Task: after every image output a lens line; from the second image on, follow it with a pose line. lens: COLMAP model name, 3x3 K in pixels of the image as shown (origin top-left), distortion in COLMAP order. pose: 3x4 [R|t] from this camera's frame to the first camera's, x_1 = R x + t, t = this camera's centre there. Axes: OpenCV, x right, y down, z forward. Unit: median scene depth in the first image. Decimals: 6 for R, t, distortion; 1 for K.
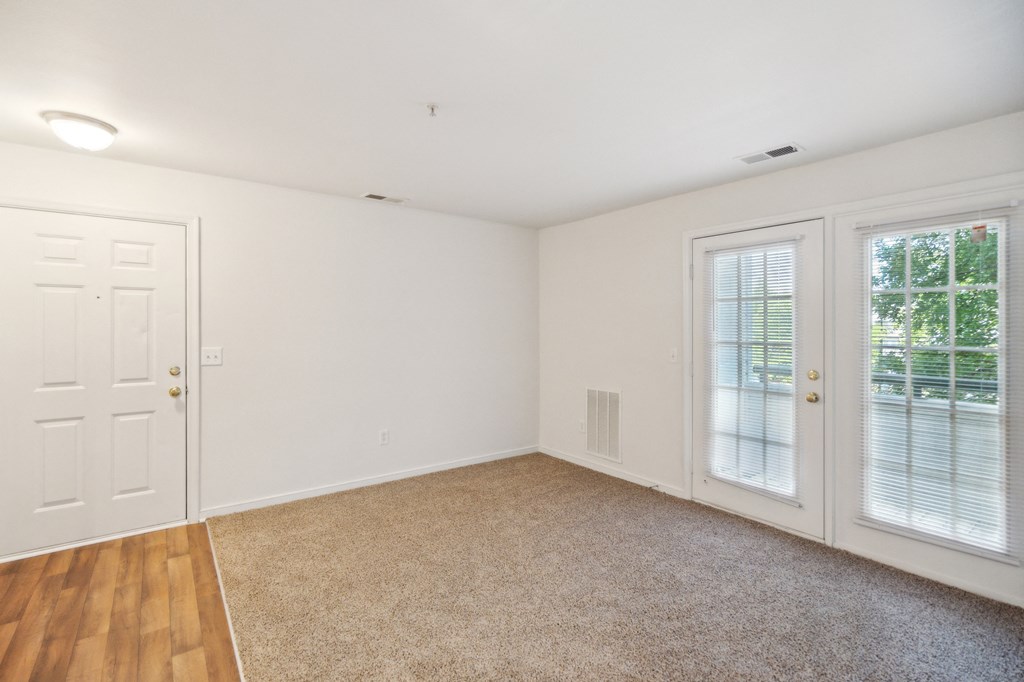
lens RADIAL K [[466.6, 0, 510.0], [0, 466.6, 326.7], [0, 0, 1]] dist [0.000639, -0.000014]
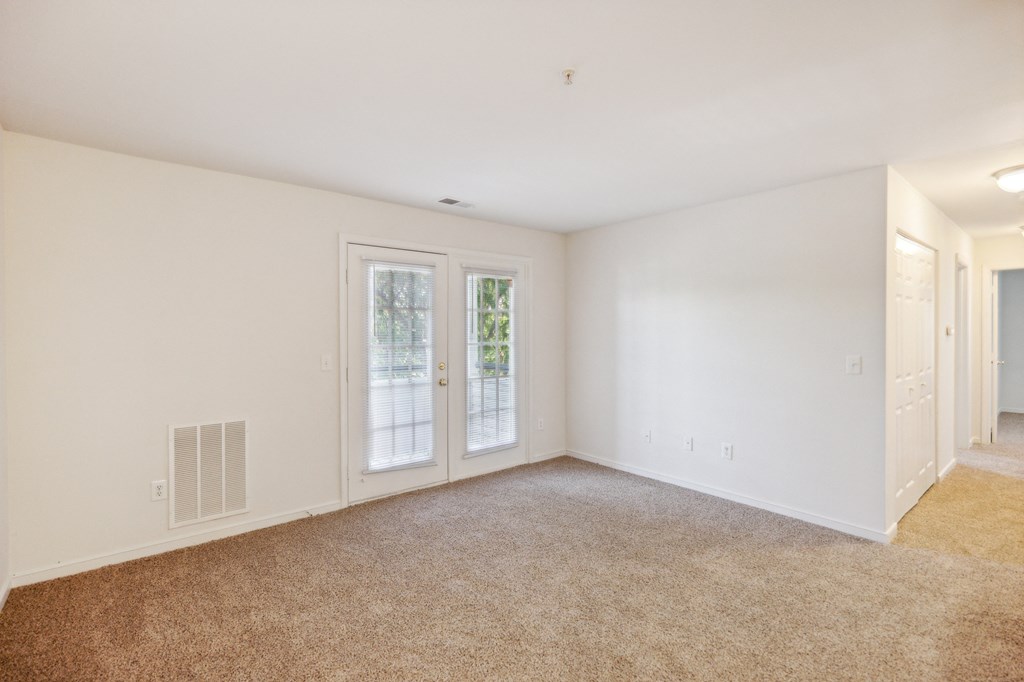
lens RADIAL K [[470.0, 0, 509.4], [0, 470.0, 332.9], [0, 0, 1]] dist [-0.001978, 0.000127]
pose [[-0.040666, -0.007451, 0.999145, -0.682620], [-0.000795, 0.999972, 0.007425, -0.005201], [-0.999172, -0.000493, -0.040671, 0.769749]]
